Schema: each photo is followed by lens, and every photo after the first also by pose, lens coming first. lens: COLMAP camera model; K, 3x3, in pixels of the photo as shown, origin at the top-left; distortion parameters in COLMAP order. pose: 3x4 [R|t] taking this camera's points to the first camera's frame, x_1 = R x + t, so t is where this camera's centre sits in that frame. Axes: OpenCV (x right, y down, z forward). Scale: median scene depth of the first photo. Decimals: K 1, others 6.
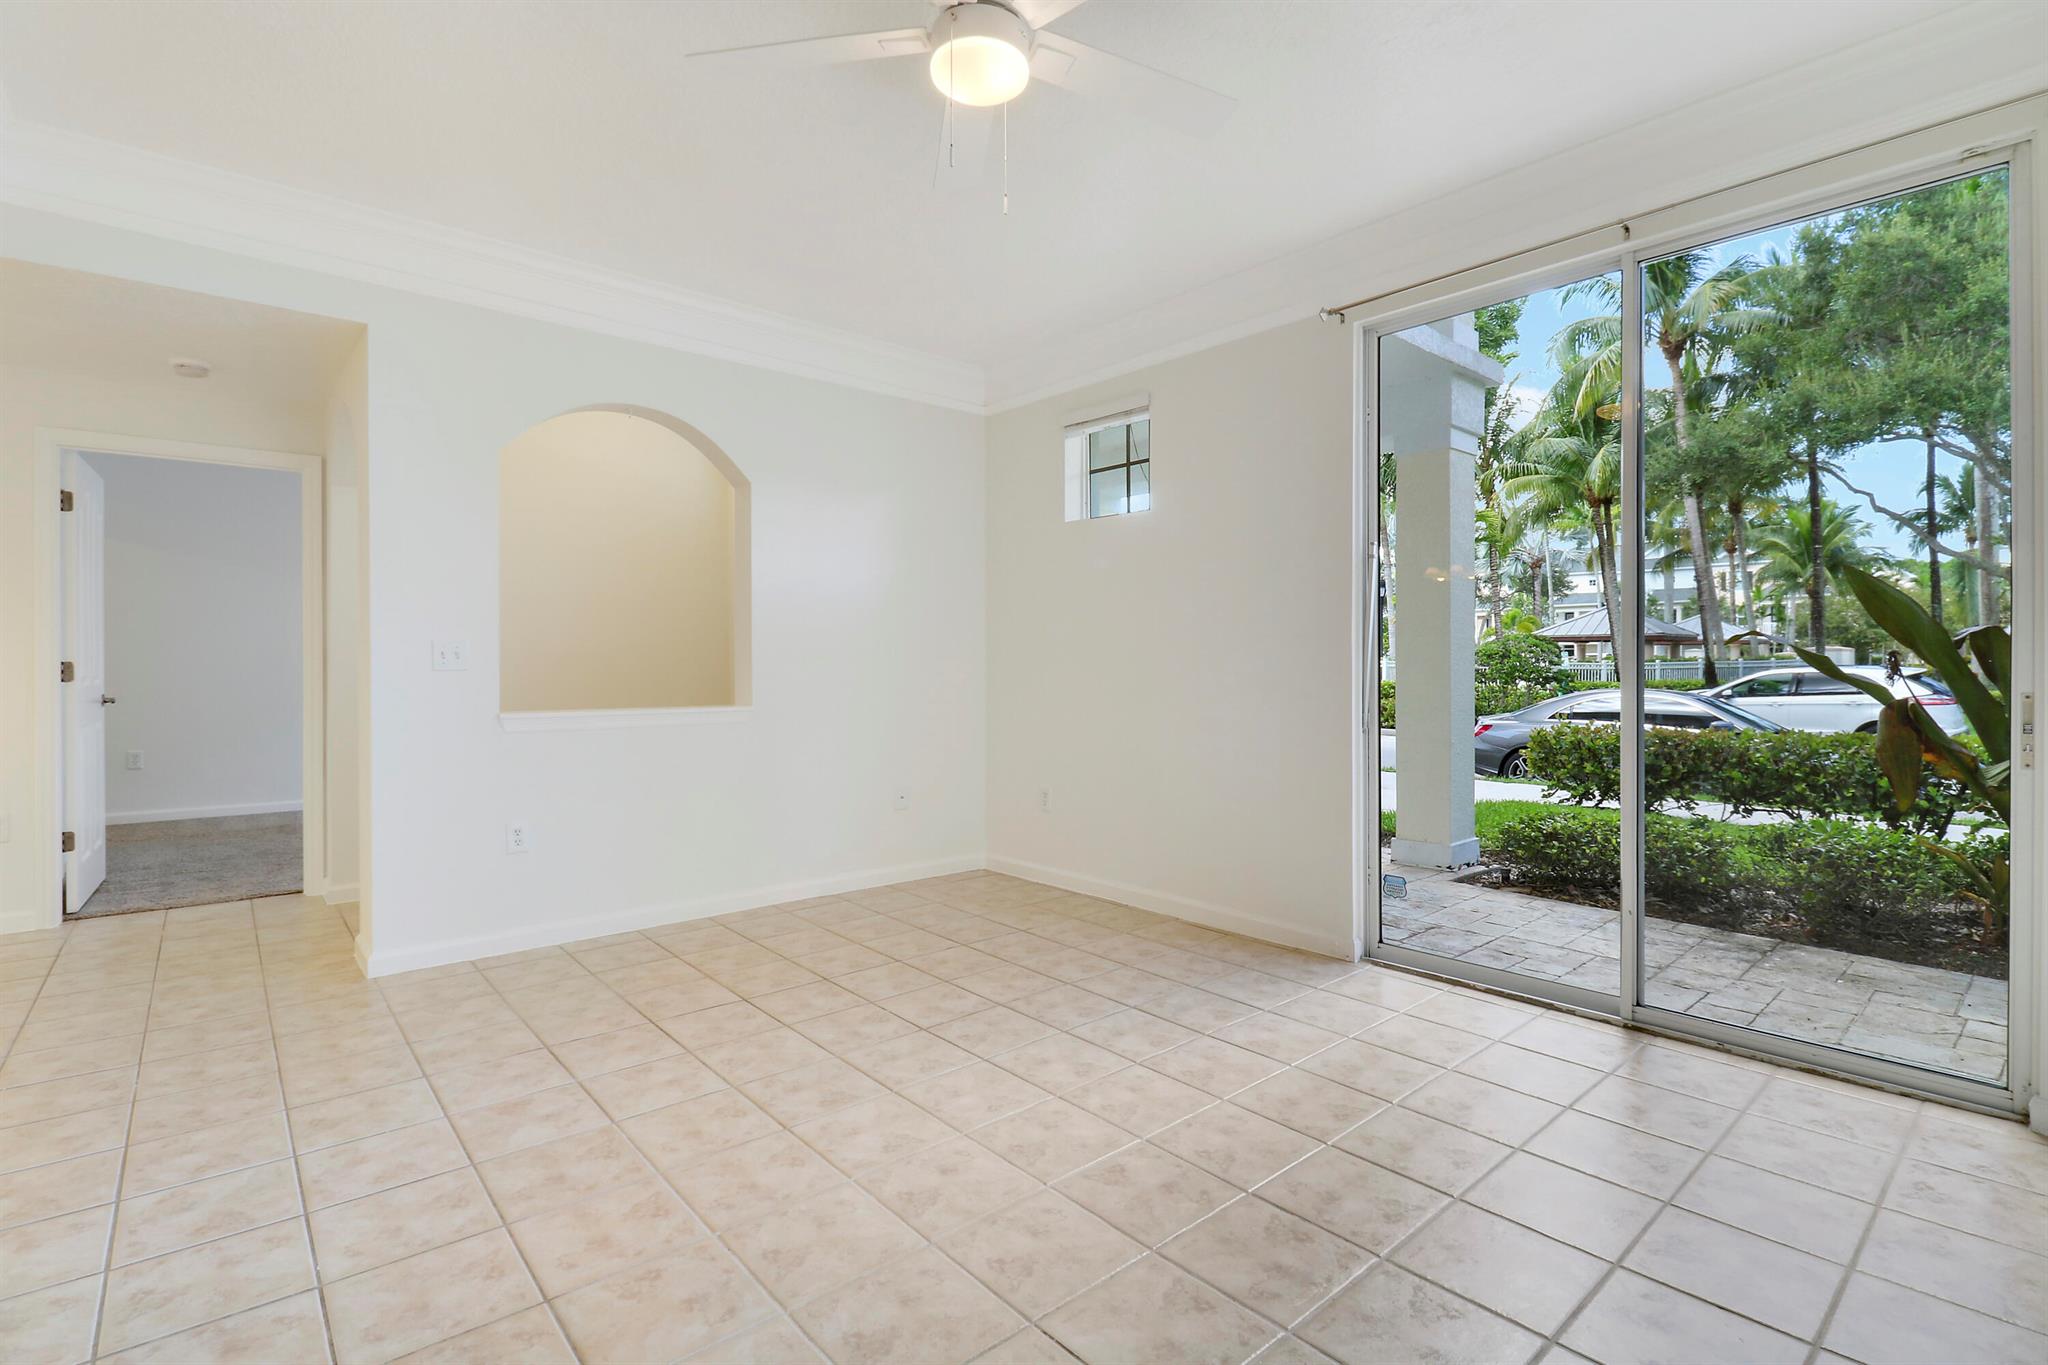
lens RADIAL K [[954.0, 0, 1049.0], [0, 954.0, 666.4], [0, 0, 1]] dist [0.000265, -0.011376]
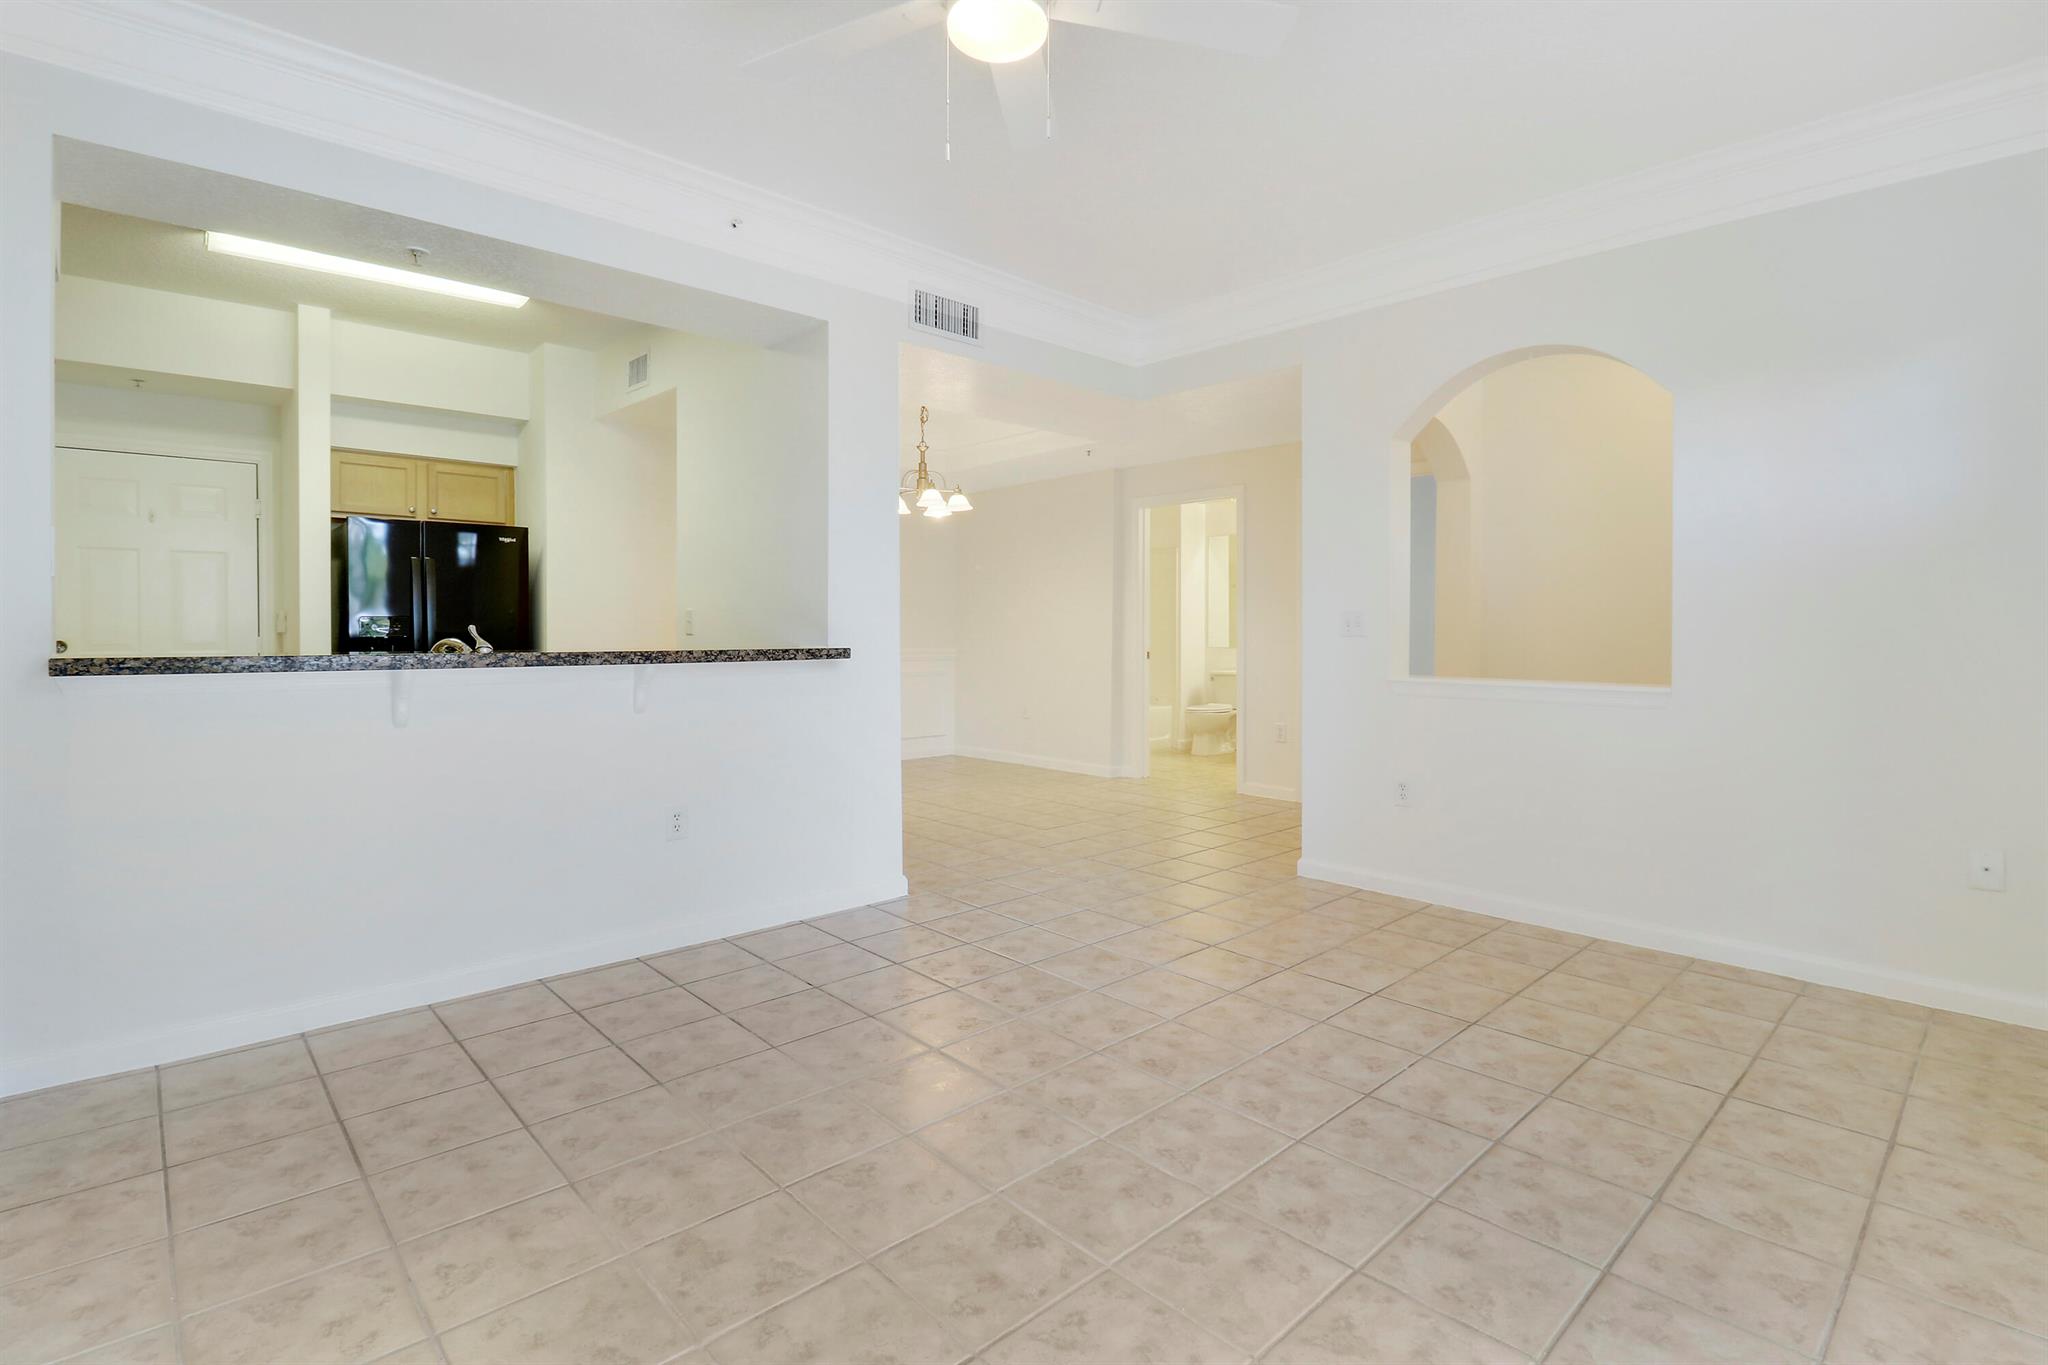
lens RADIAL K [[963.9, 0, 1027.3], [0, 963.9, 635.9], [0, 0, 1]] dist [0.002811, -0.014188]
pose [[0.019096, 0.005919, -0.999800, 0.568650], [-0.005497, 0.999968, 0.005815, 0.003555], [0.999803, 0.005385, 0.019128, 0.623729]]
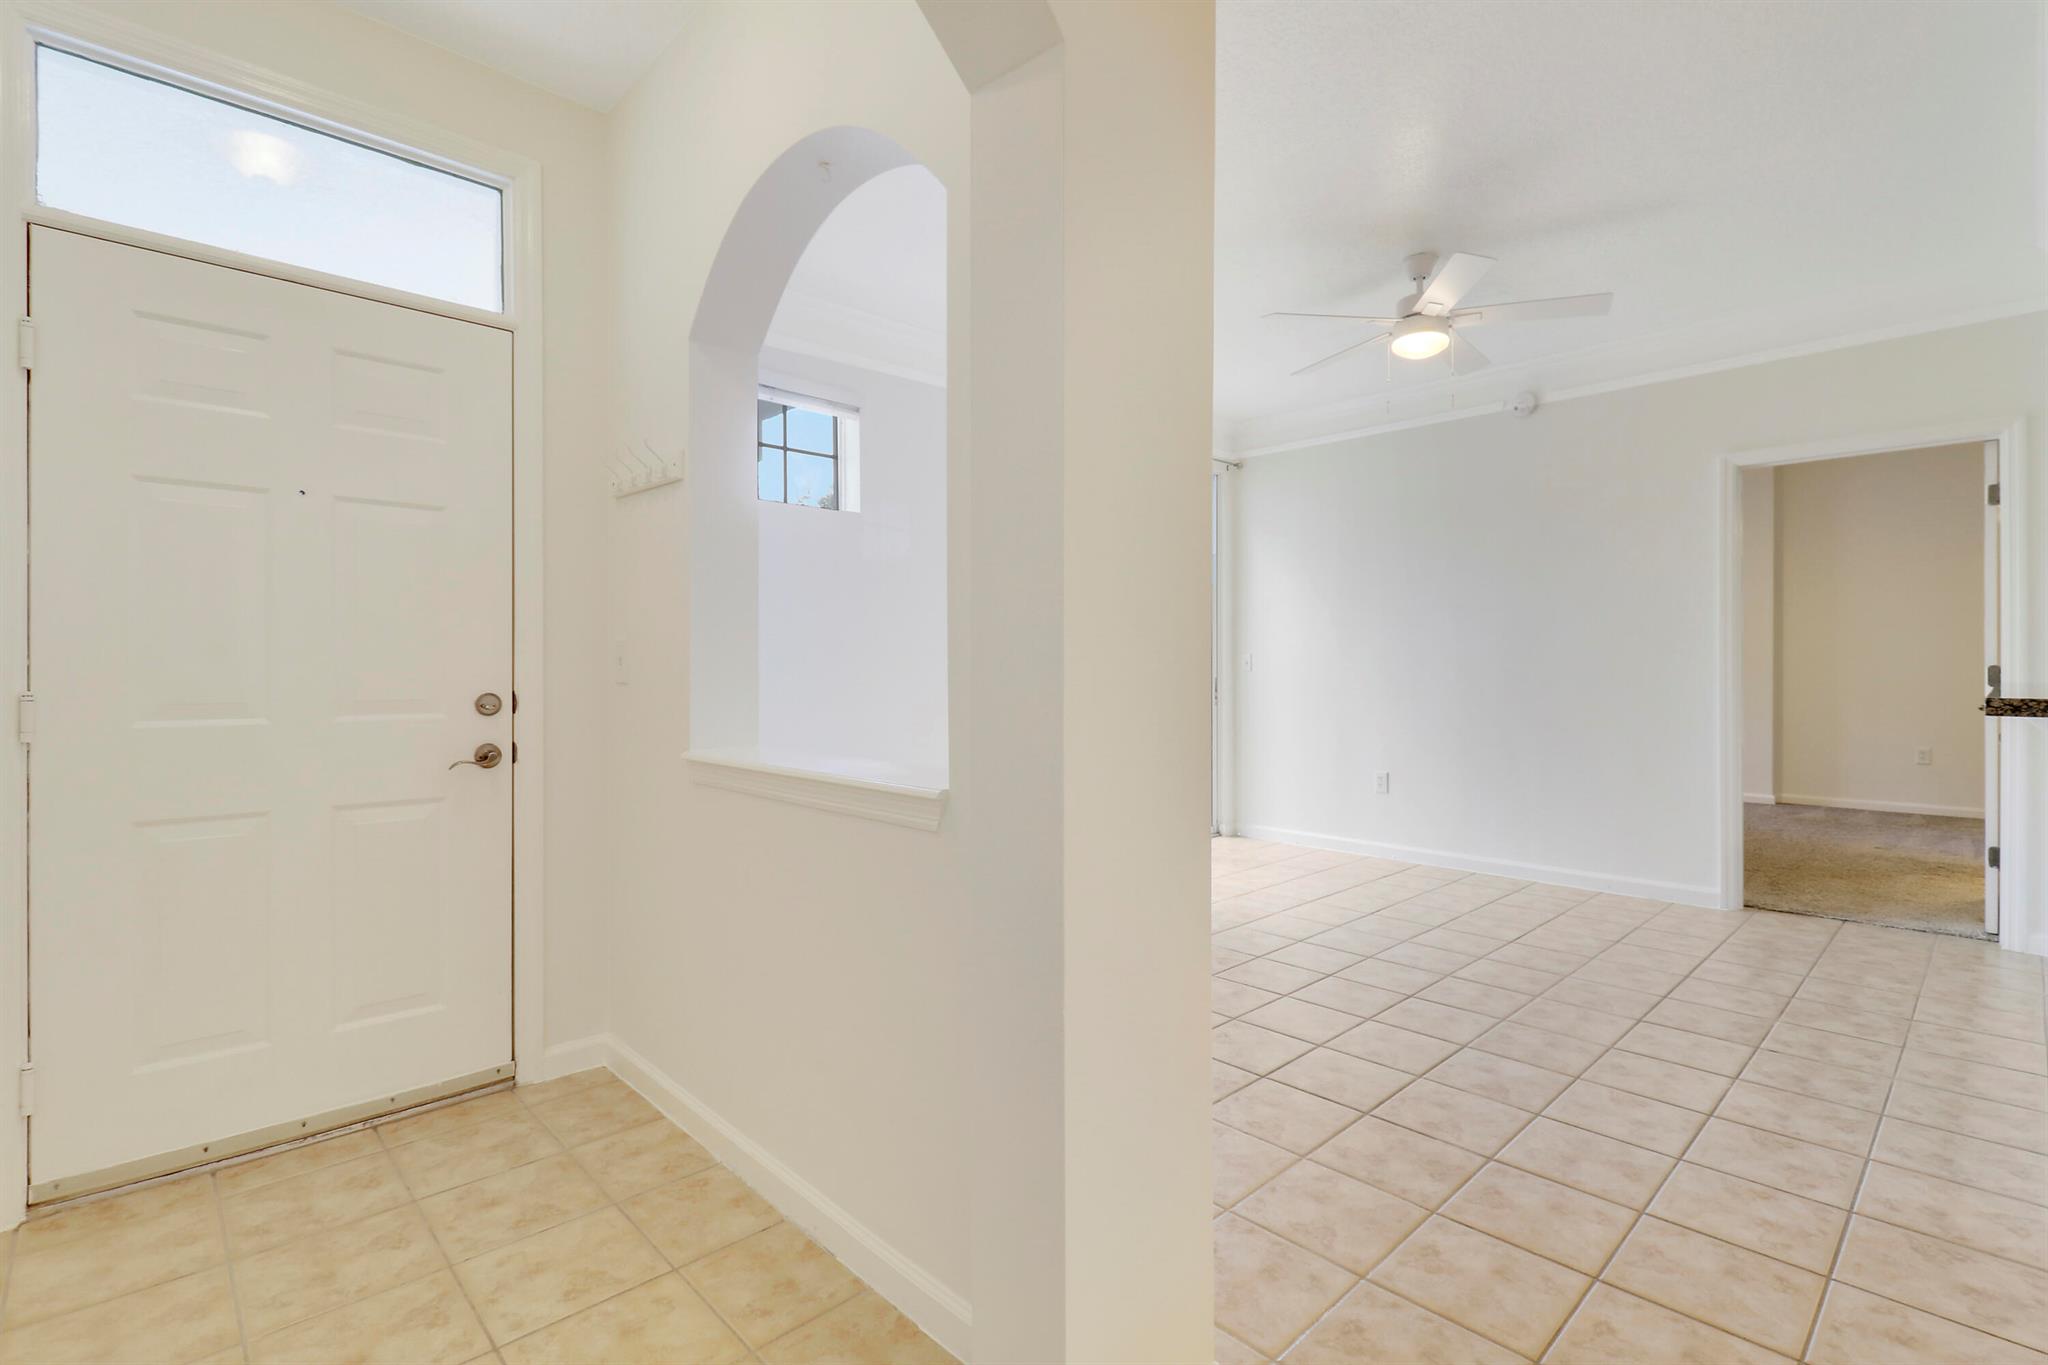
lens RADIAL K [[949.6, 0, 1031.7], [0, 949.6, 675.8], [0, 0, 1]] dist [-0.018754, 0.000547]
pose [[-0.028134, -0.007124, 0.999579, -1.139755], [0.006934, 0.999949, 0.007322, 0.001222], [-0.999580, 0.007137, -0.028083, 1.105002]]
